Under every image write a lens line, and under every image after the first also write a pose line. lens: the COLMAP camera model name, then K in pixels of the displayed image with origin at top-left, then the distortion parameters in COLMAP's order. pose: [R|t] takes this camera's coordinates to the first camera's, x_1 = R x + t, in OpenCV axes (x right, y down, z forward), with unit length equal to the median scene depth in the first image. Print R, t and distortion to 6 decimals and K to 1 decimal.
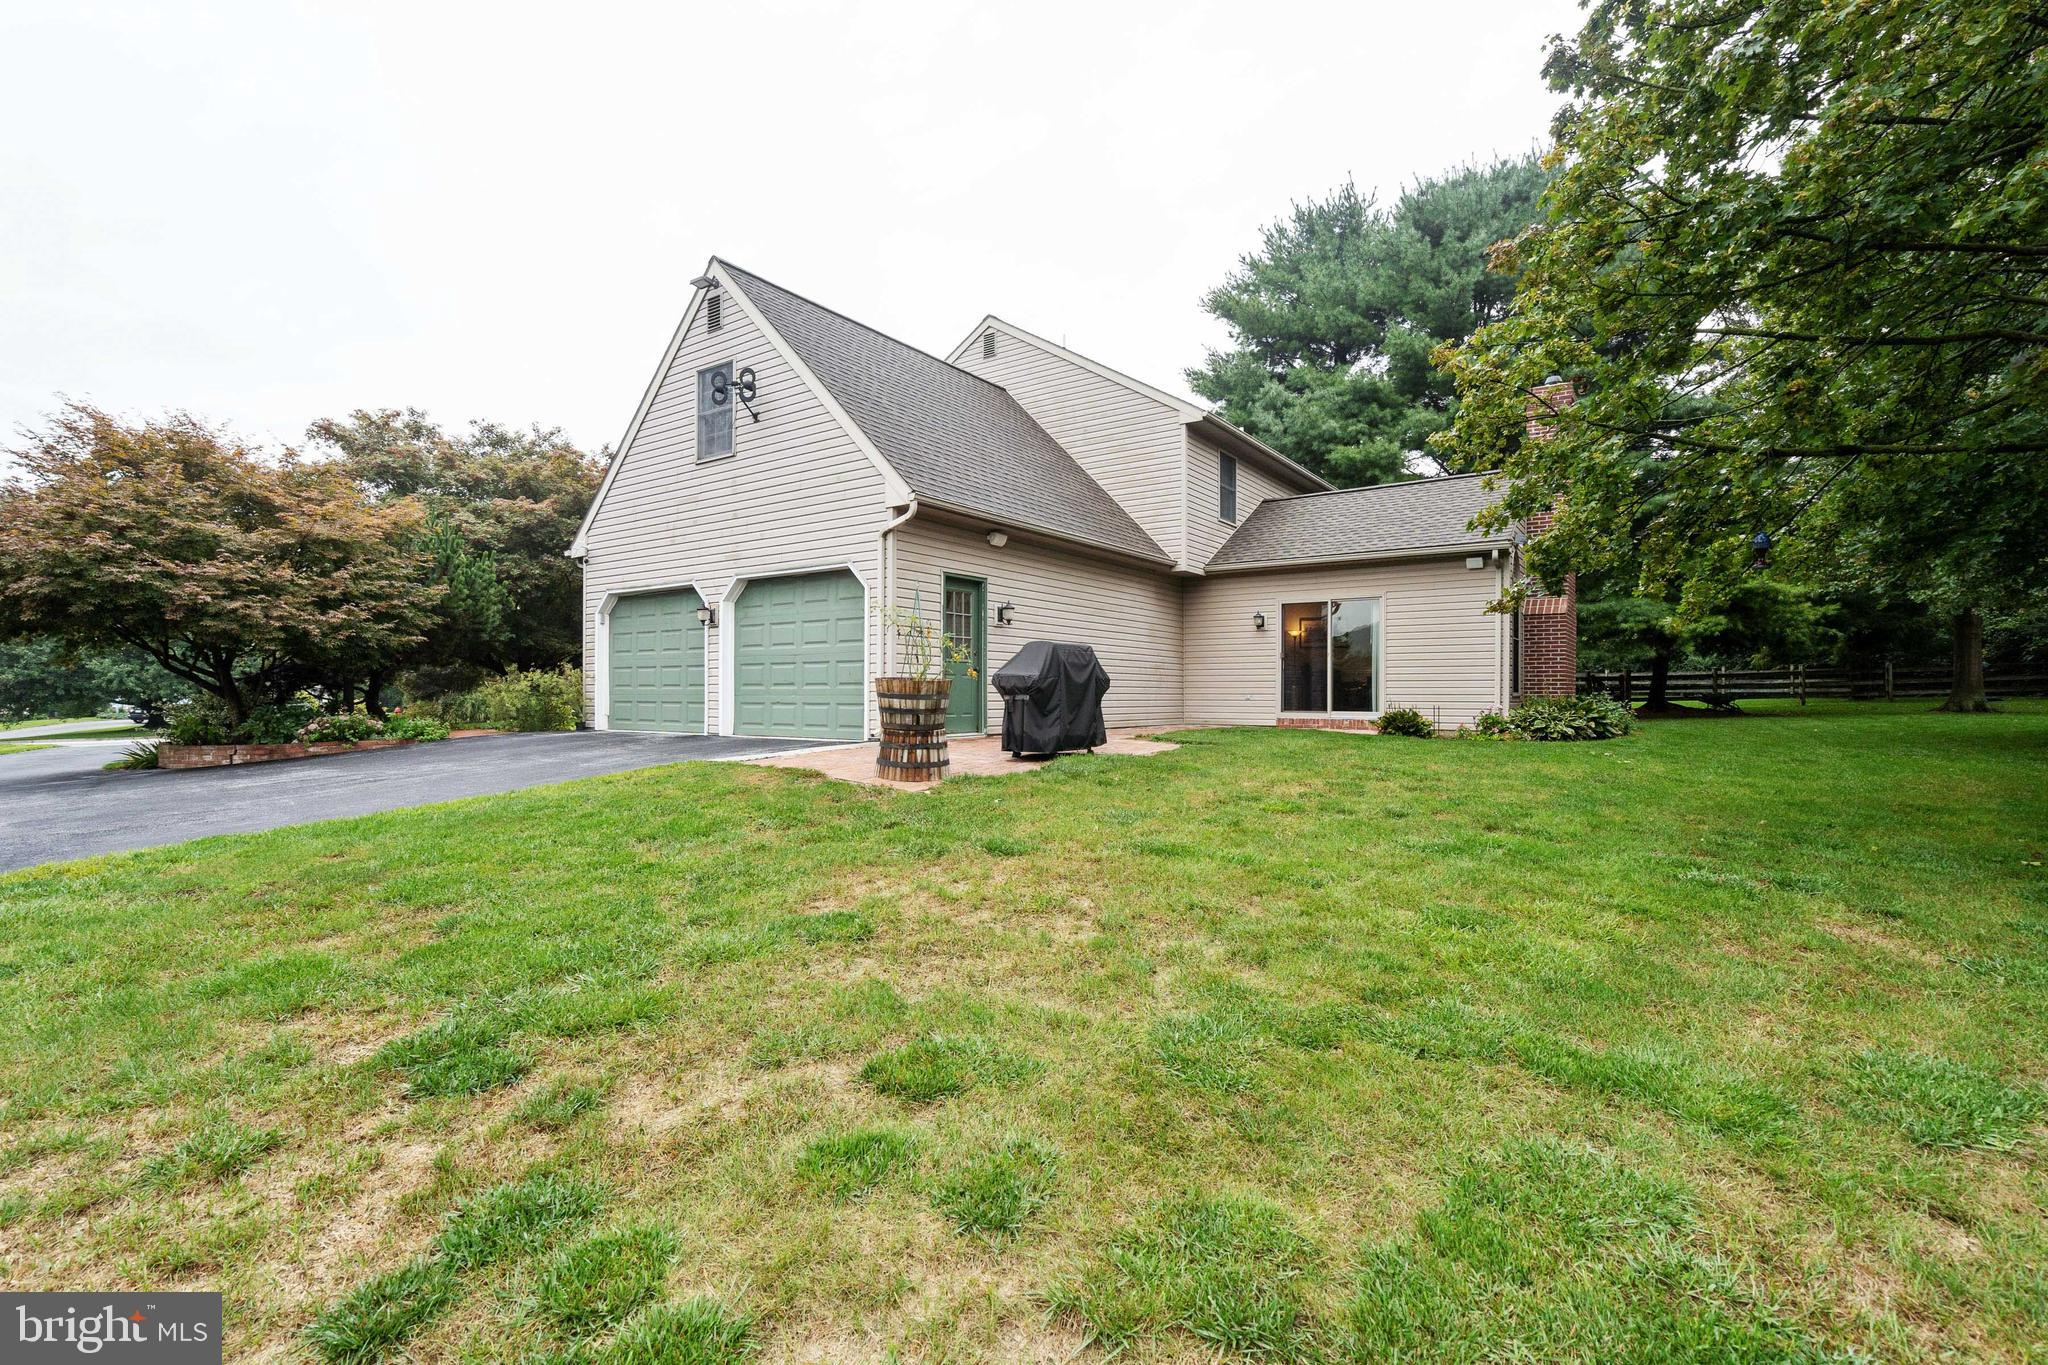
lens RADIAL K [[938.6, 0, 1023.7], [0, 938.6, 687.8], [0, 0, 1]] dist [-0.005759, -0.001085]
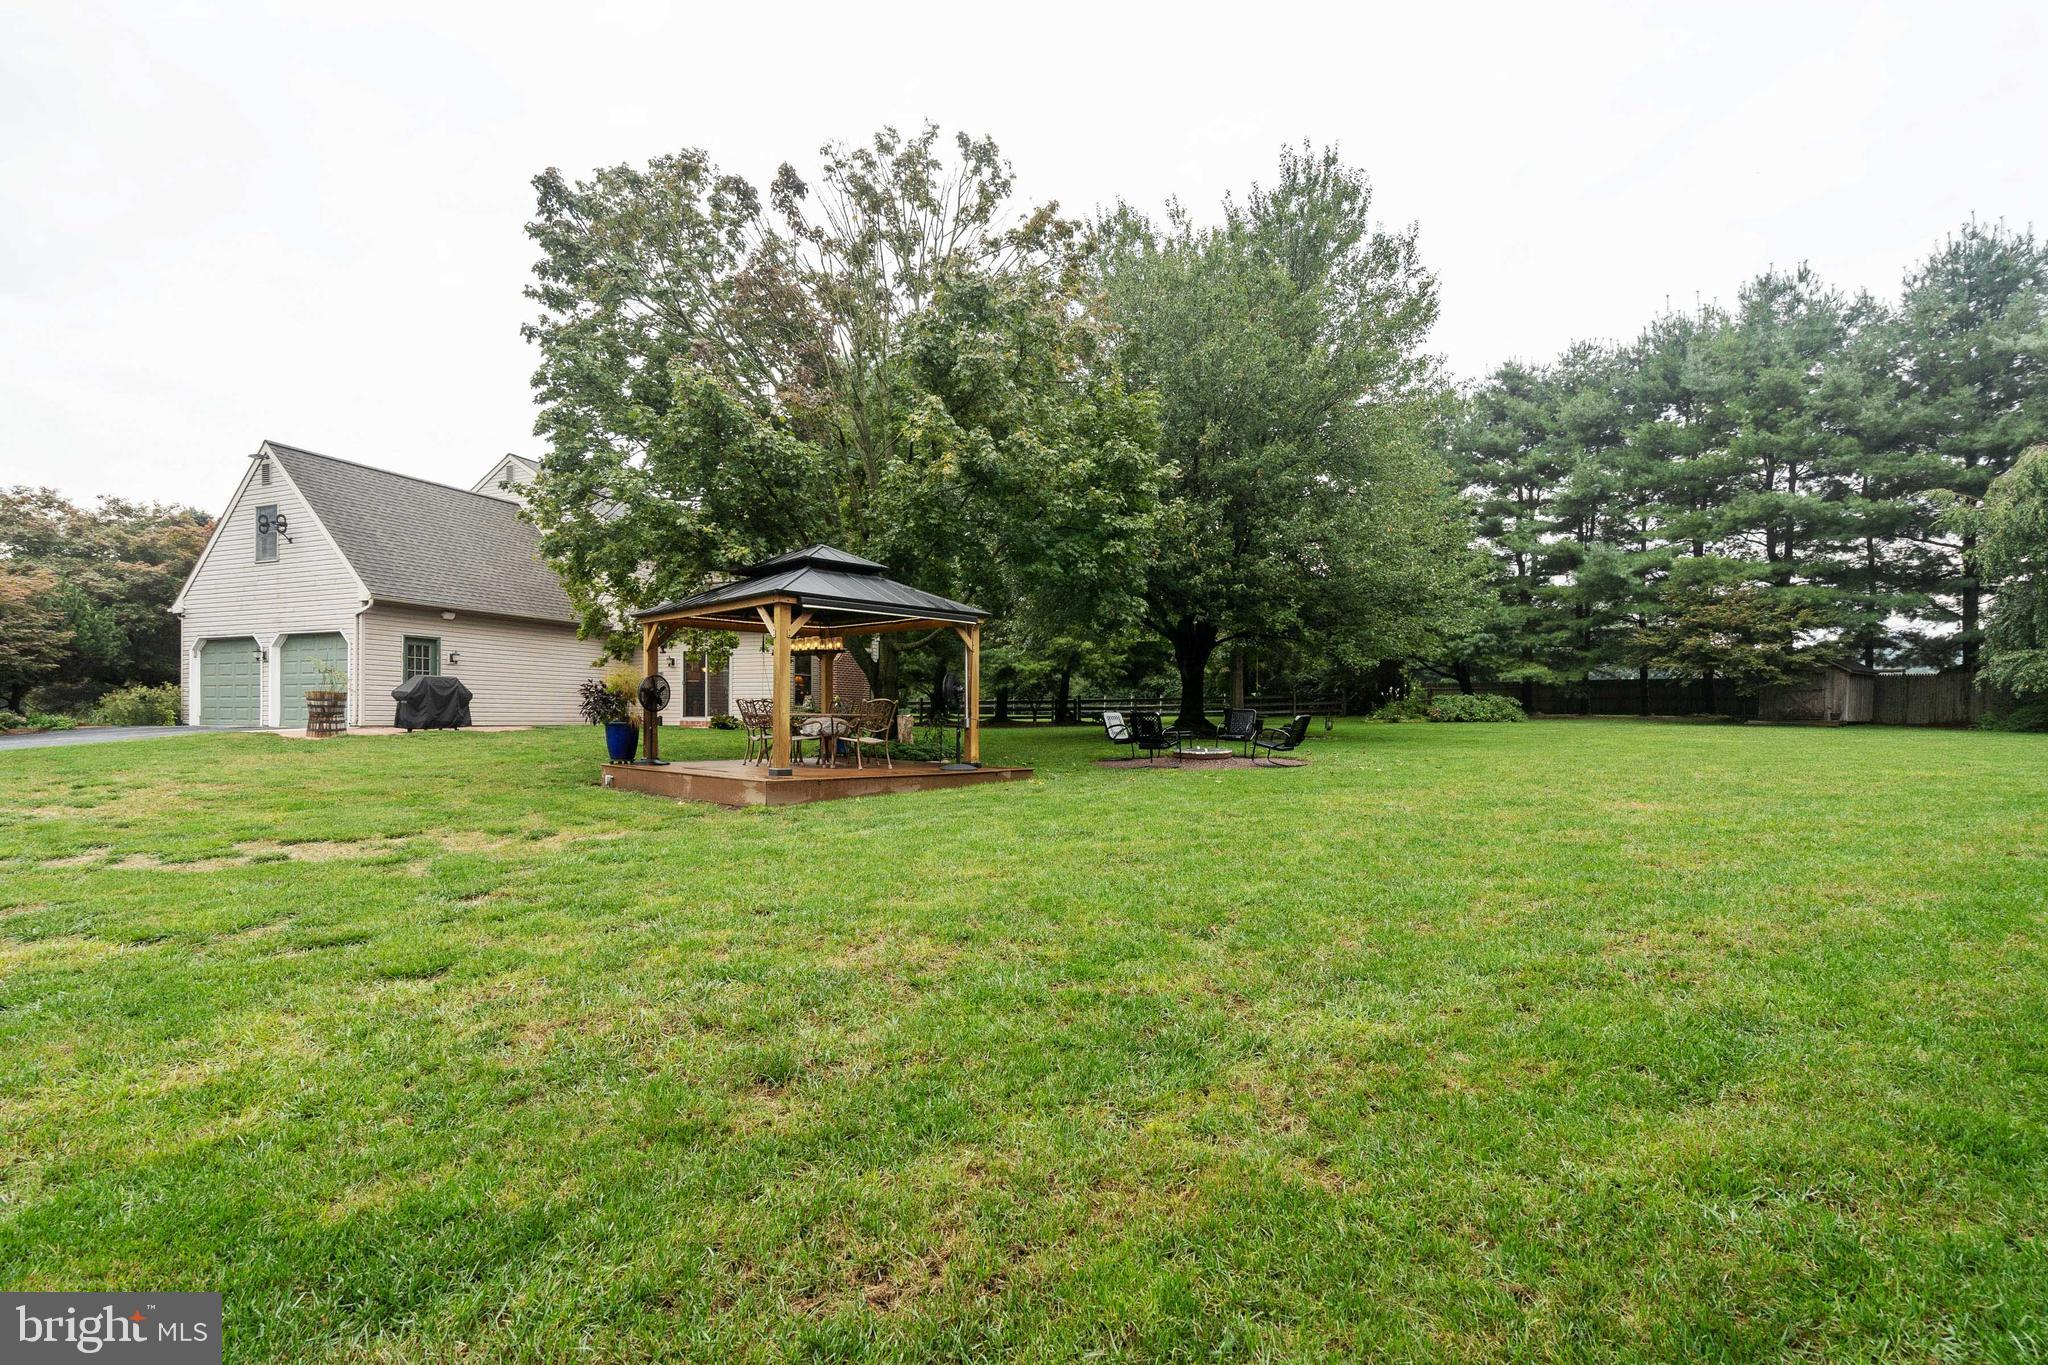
lens RADIAL K [[938.6, 0, 1024.0], [0, 938.6, 720.7], [0, 0, 1]] dist [-0.005759, -0.001085]
pose [[0.971697, 0.004501, 0.236189, 0.525546], [-0.006298, 0.999957, 0.006853, 0.017984], [-0.236148, -0.008146, 0.971683, -0.836248]]
